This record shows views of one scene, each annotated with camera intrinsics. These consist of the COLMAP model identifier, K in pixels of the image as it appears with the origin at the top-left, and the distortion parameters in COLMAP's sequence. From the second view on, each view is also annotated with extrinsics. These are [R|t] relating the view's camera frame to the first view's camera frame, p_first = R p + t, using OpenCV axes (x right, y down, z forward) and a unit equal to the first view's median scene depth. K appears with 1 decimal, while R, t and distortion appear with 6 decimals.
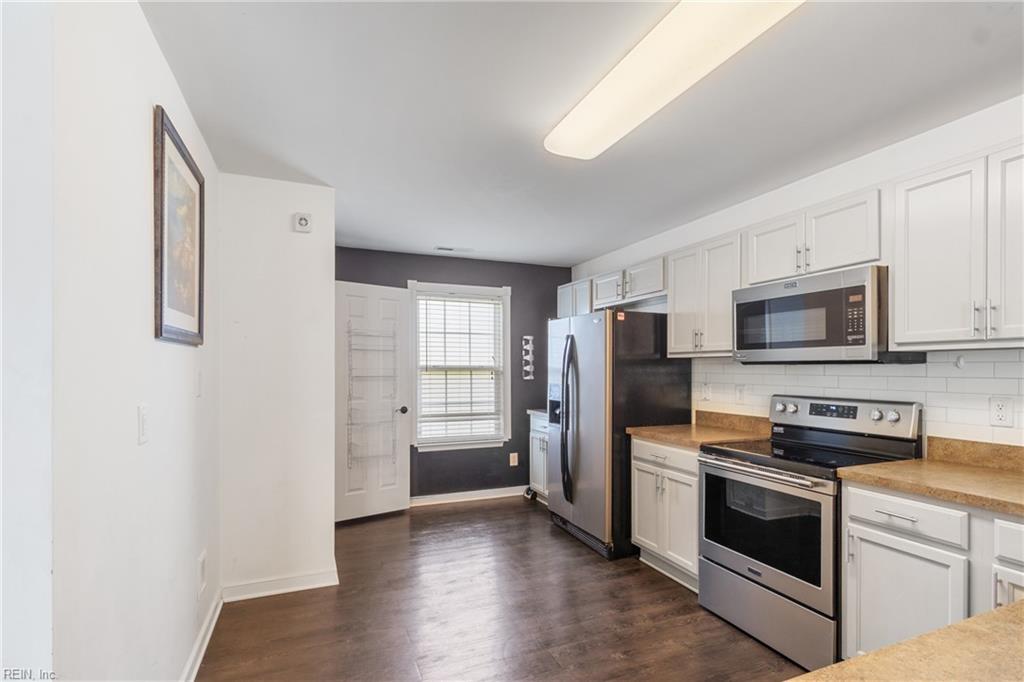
lens RADIAL K [[482.6, 0, 520.6], [0, 482.6, 366.7], [0, 0, 1]] dist [0.002950, 0.000467]
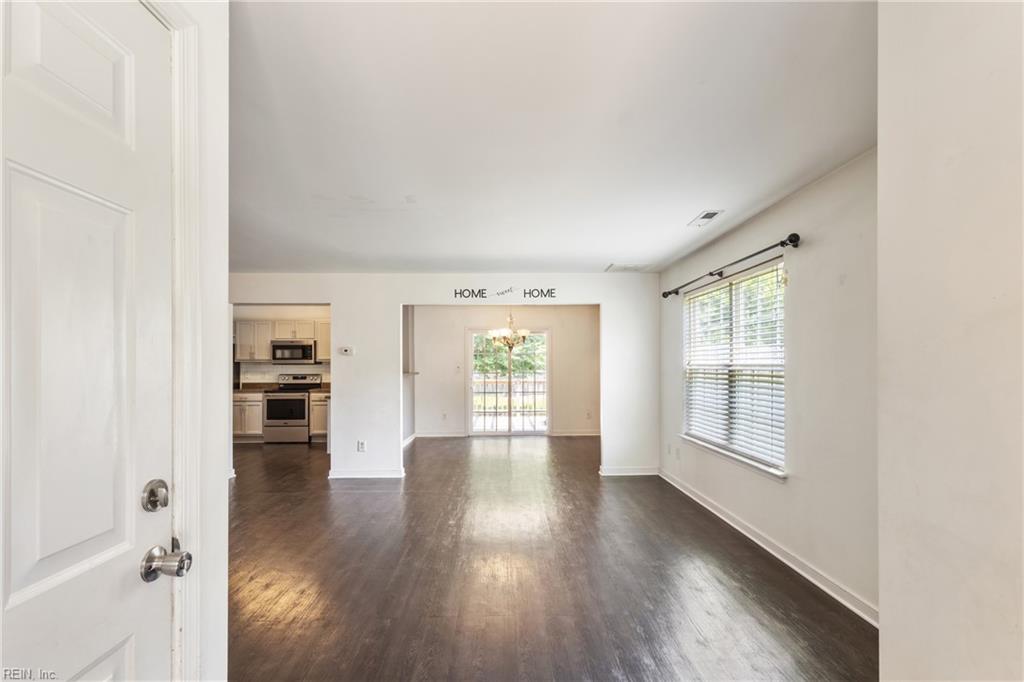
lens RADIAL K [[481.0, 0, 510.5], [0, 481.0, 364.1], [0, 0, 1]] dist [0.001921, 0.000588]
pose [[0.377477, 0.001071, 0.926018, -1.768350], [0.000054, 0.999999, -0.001178, -0.003549], [-0.926019, 0.000495, 0.377477, -1.519041]]
